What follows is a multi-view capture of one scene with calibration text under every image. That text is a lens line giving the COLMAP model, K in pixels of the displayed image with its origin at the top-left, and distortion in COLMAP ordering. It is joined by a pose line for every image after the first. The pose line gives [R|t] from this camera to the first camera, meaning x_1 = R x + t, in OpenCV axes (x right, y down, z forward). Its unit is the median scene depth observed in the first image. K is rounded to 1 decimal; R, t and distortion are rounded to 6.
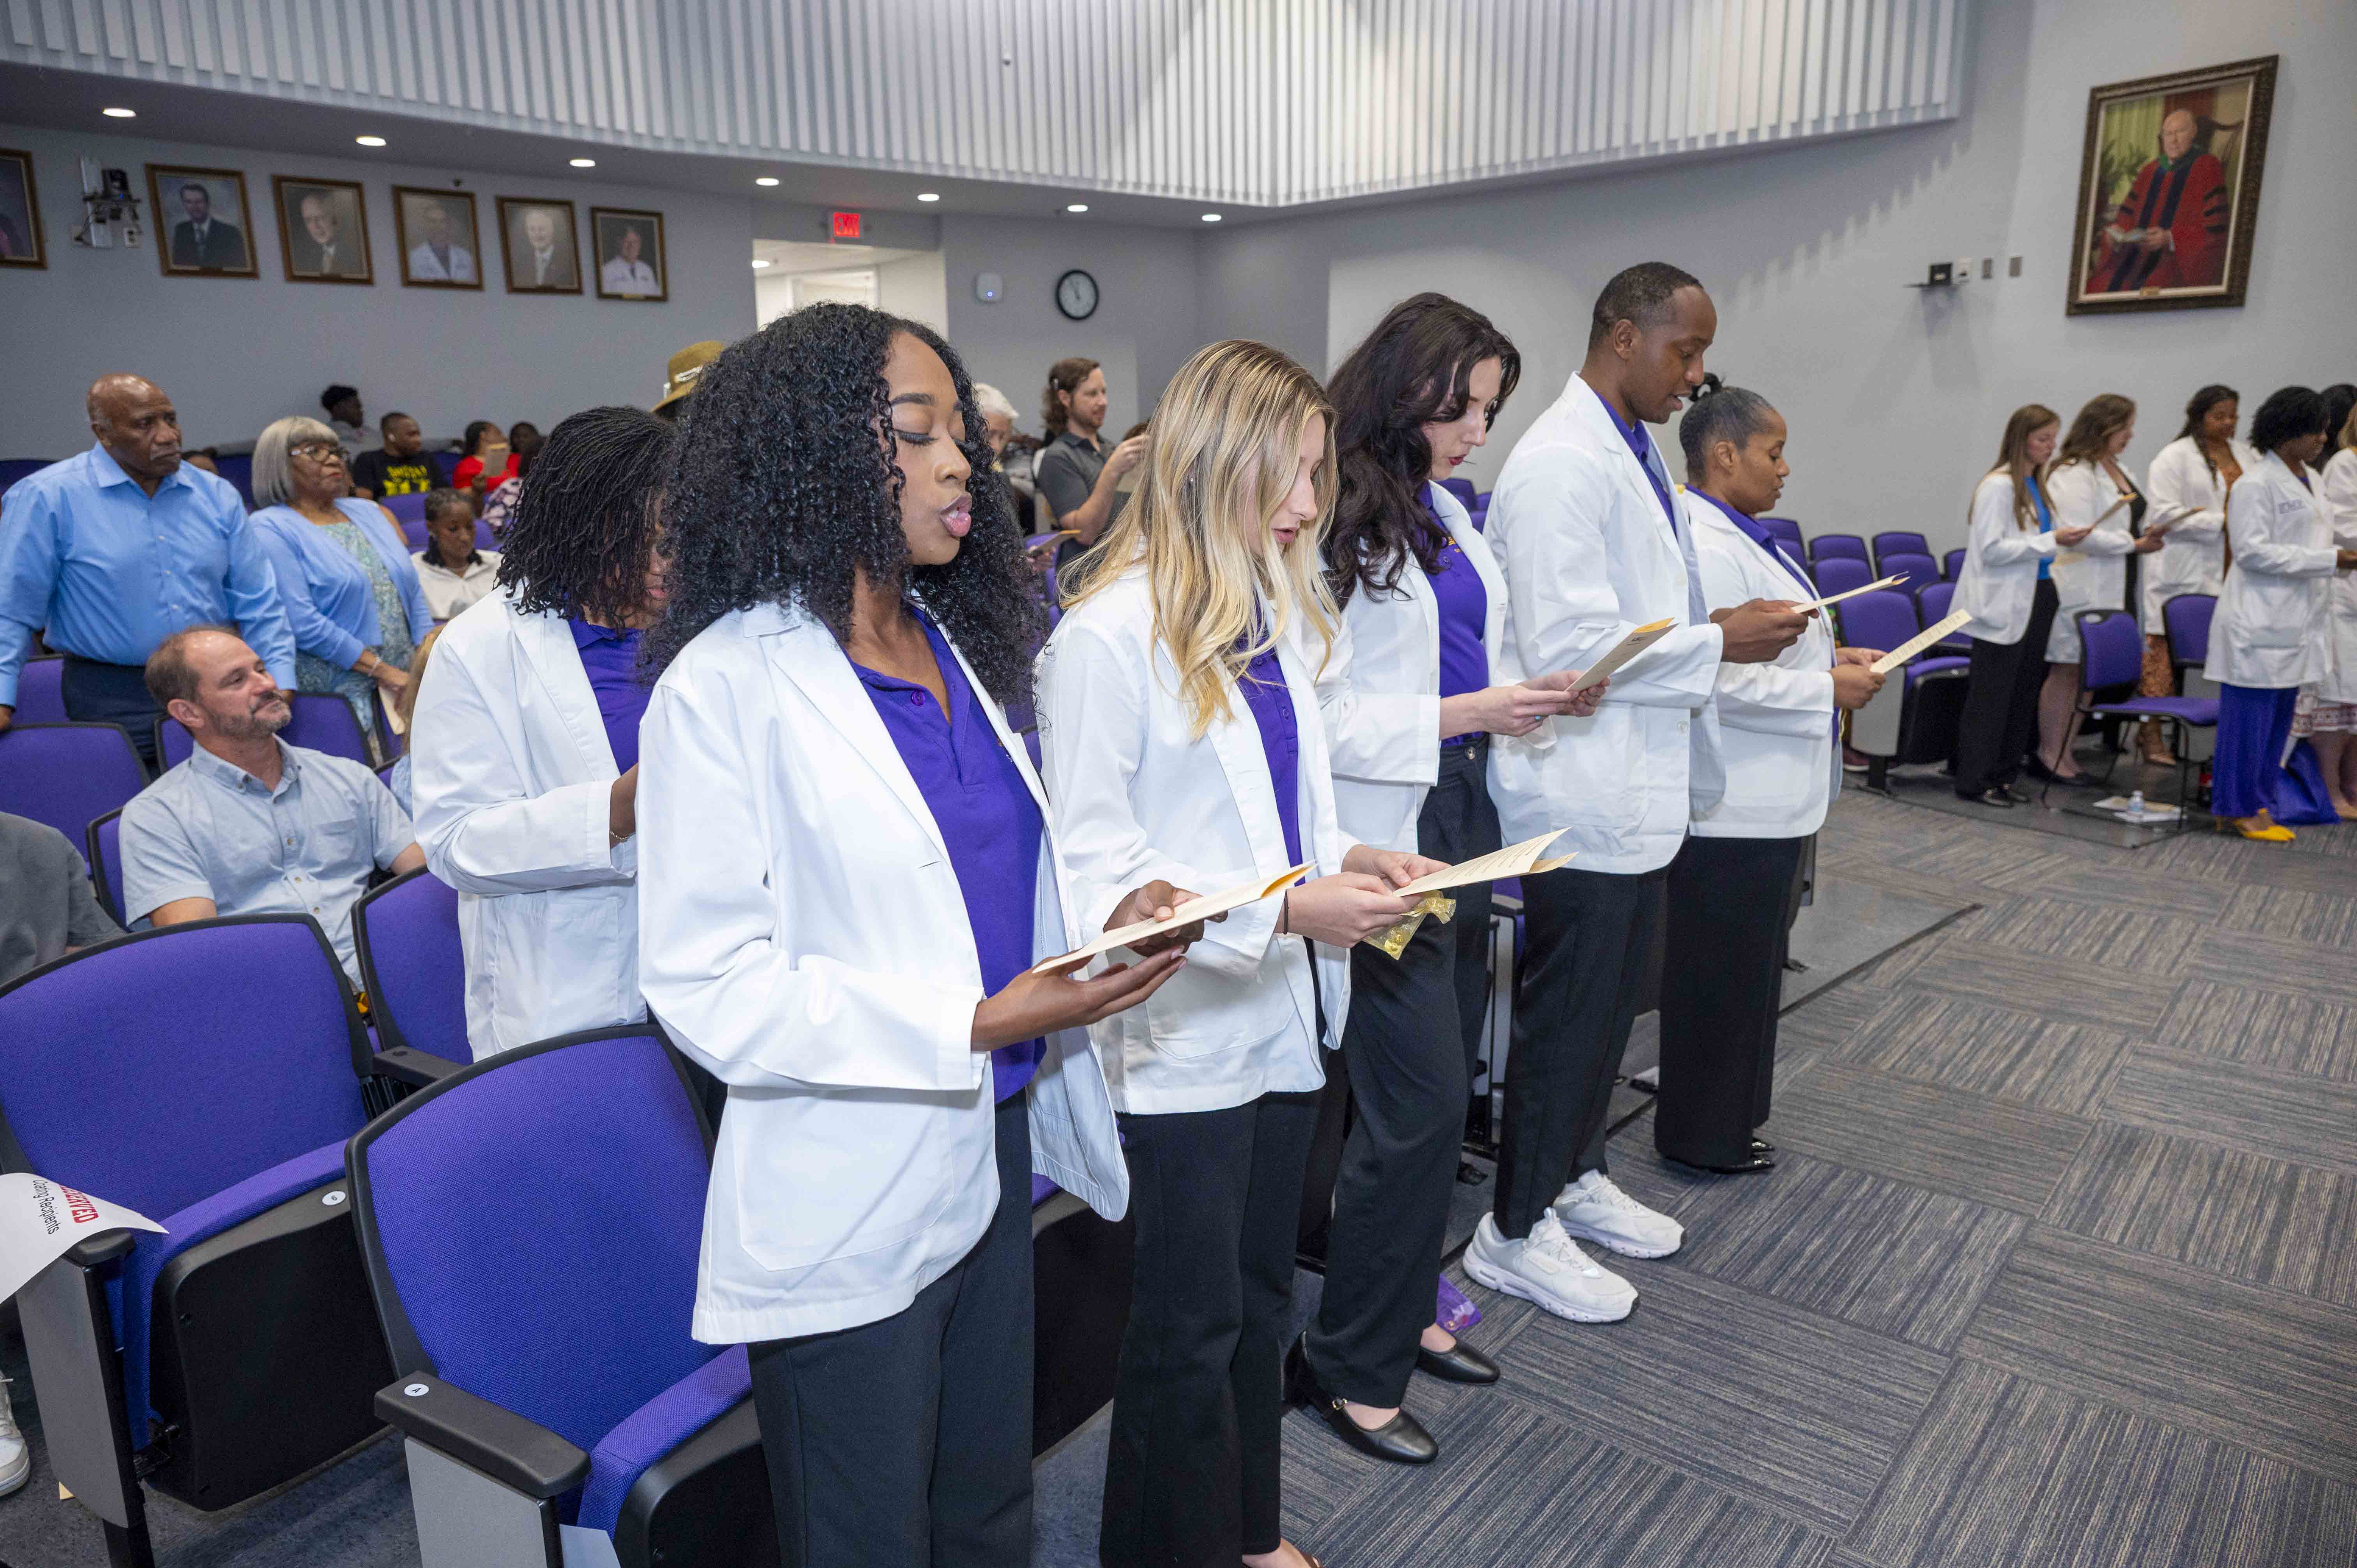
lens RADIAL K [[1564.4, 0, 1172.0], [0, 1564.4, 771.2], [0, 0, 1]] dist [-0.005770, -0.001082]
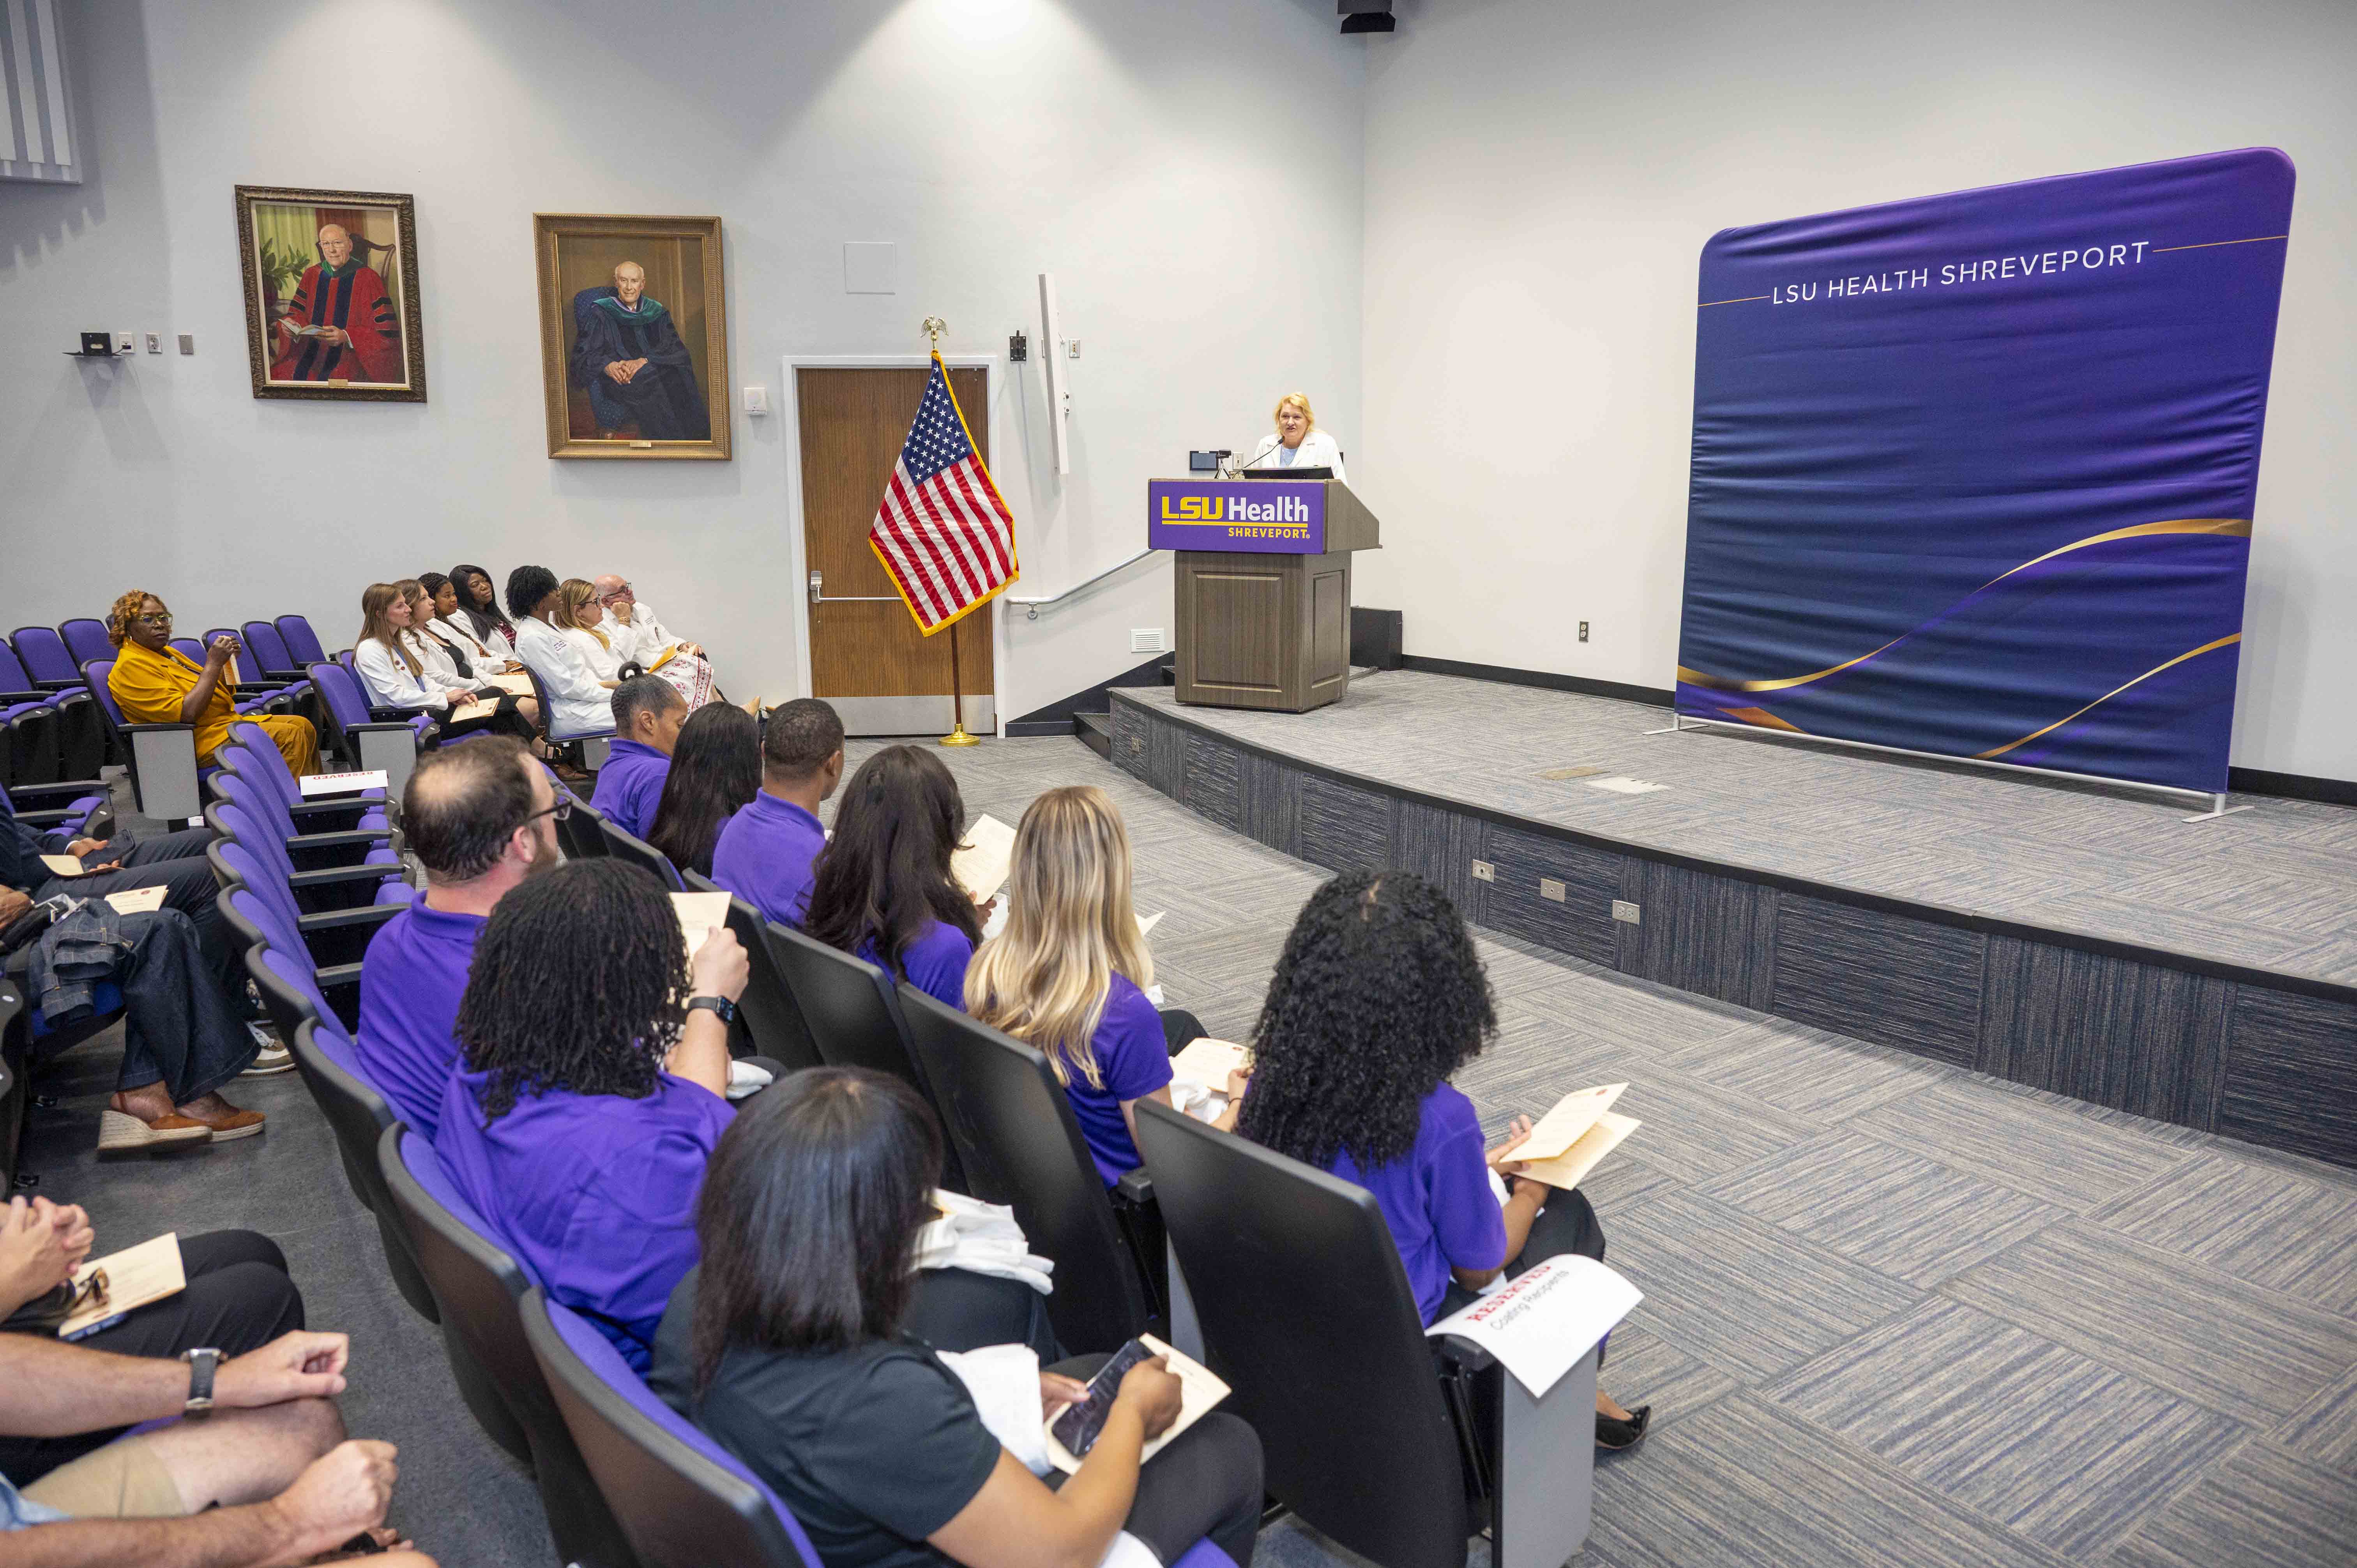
lens RADIAL K [[1564.4, 0, 1172.0], [0, 1564.4, 771.2], [0, 0, 1]] dist [-0.005770, -0.001082]
pose [[0.265920, -0.163310, 0.950061, -0.328680], [0.200871, 0.973300, 0.111081, -0.042171], [-0.942835, 0.161301, 0.291624, 0.161188]]
